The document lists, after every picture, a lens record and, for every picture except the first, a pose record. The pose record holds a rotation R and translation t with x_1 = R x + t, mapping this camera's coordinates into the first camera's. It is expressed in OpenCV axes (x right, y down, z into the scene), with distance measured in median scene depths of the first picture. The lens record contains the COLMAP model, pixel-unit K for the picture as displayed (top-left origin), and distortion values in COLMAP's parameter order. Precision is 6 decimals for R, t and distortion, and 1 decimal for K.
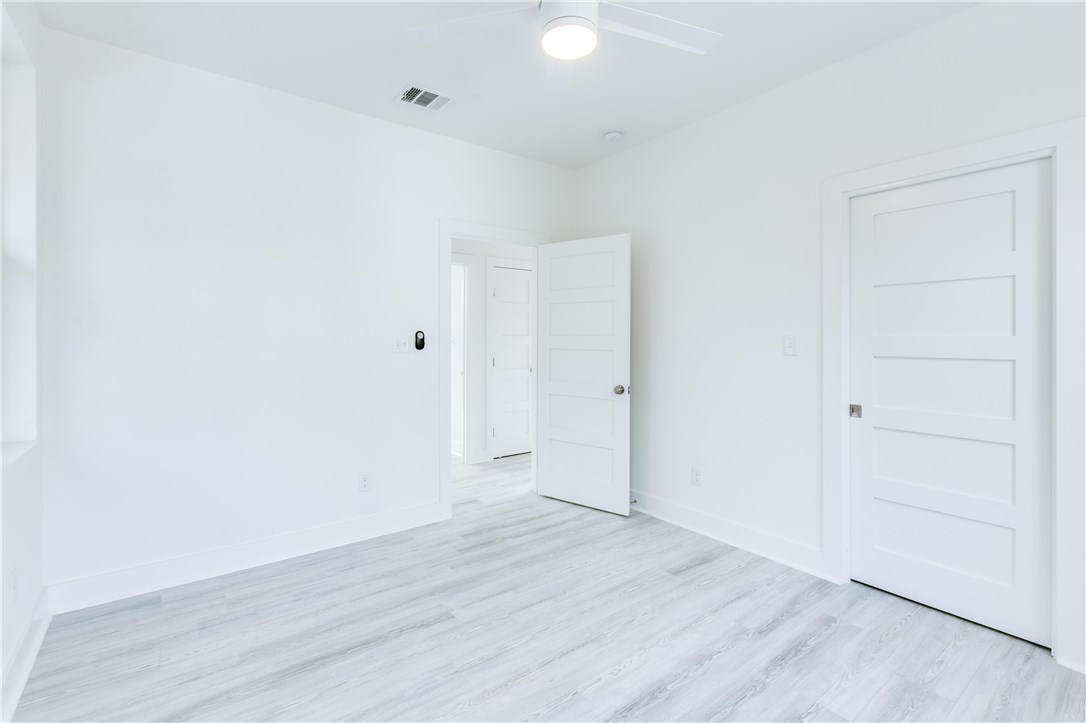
lens RADIAL K [[487.1, 0, 539.3], [0, 487.1, 359.3], [0, 0, 1]] dist [0.002037, 0.000050]
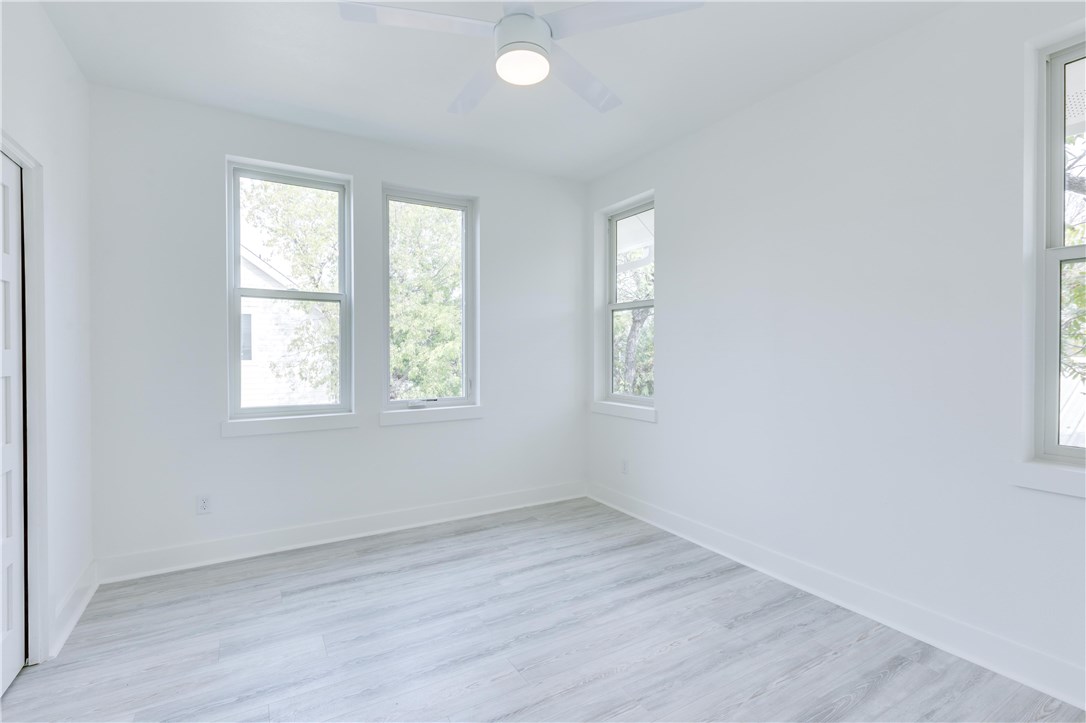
lens RADIAL K [[487.1, 0, 539.3], [0, 487.1, 359.3], [0, 0, 1]] dist [0.002037, 0.000050]
pose [[-0.993264, 0.001347, 0.115869, -0.092195], [0.006890, 0.998850, 0.047454, -0.060033], [-0.115672, 0.047933, -0.992130, 1.987628]]
